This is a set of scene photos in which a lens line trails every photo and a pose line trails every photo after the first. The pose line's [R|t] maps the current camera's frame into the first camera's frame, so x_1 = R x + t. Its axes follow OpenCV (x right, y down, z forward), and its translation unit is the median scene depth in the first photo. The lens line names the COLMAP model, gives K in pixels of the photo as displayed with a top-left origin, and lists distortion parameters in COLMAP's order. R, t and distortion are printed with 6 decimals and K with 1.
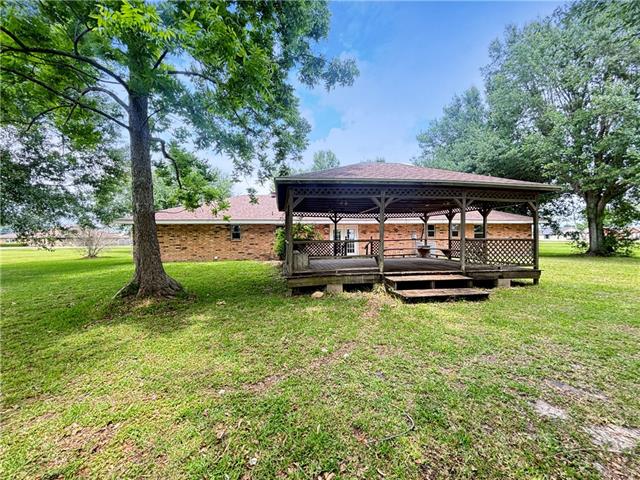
lens RADIAL K [[266.7, 0, 320.0], [0, 266.7, 240.0], [0, 0, 1]] dist [0.000864, -0.000052]
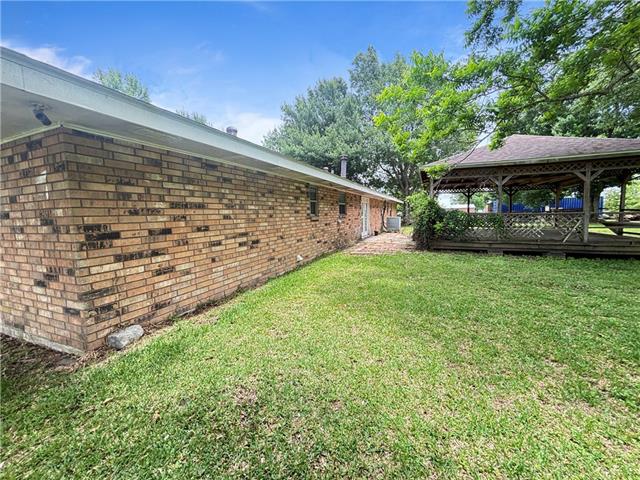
lens RADIAL K [[266.7, 0, 320.0], [0, 266.7, 240.0], [0, 0, 1]] dist [0.000864, -0.000052]
pose [[0.545138, -0.081553, 0.834370, -1.300394], [0.026015, 0.996424, 0.080395, 0.004539], [-0.837943, -0.022121, 0.545310, 1.310786]]
